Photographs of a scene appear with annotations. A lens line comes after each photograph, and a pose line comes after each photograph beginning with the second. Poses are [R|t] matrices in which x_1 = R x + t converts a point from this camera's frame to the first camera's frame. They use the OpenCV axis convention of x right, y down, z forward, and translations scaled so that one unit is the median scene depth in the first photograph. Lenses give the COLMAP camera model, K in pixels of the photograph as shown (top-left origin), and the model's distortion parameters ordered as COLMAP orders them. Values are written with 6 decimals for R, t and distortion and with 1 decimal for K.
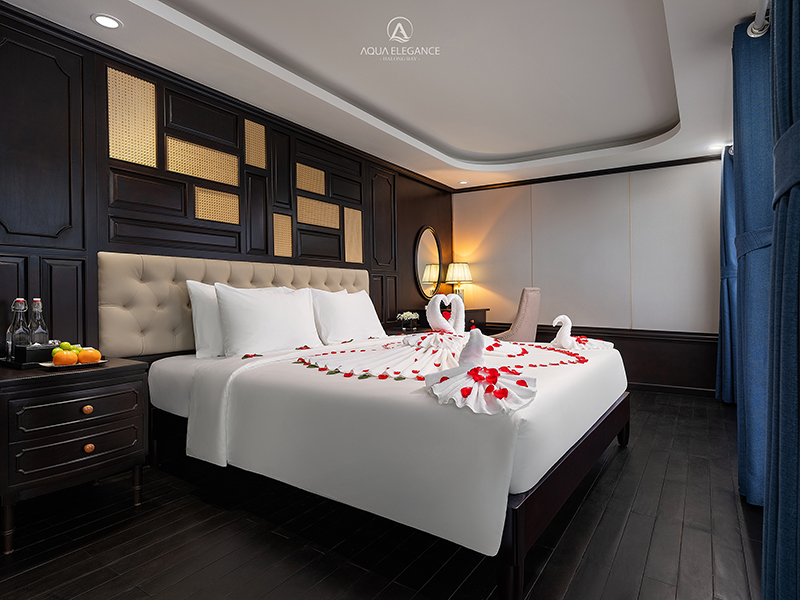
lens RADIAL K [[473.0, 0, 418.8], [0, 473.0, 299.7], [0, 0, 1]] dist [0.002151, -0.000093]
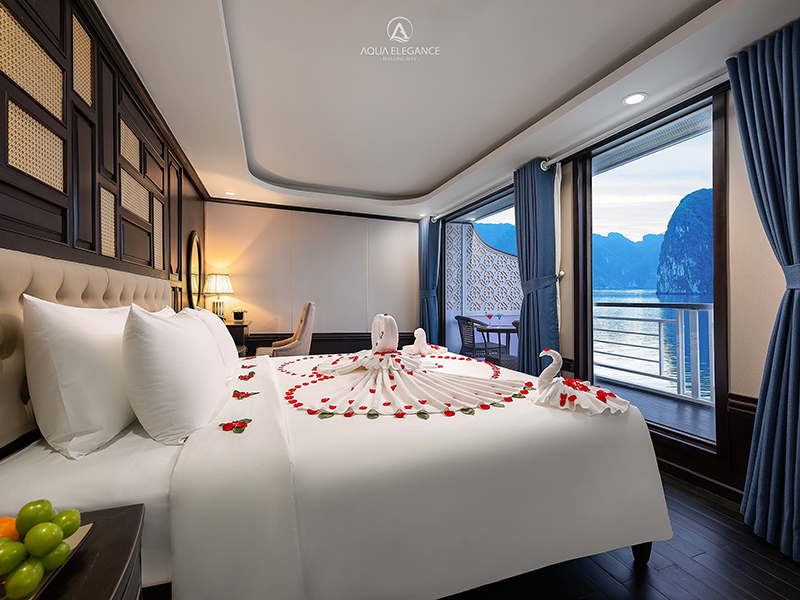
lens RADIAL K [[364.1, 0, 397.7], [0, 364.1, 297.5], [0, 0, 1]] dist [-0.000387, 0.000116]
pose [[0.631665, 0.024913, 0.774841, -0.409435], [-0.013312, 0.999685, -0.021290, -0.029411], [-0.775127, 0.003133, 0.631798, 0.381359]]
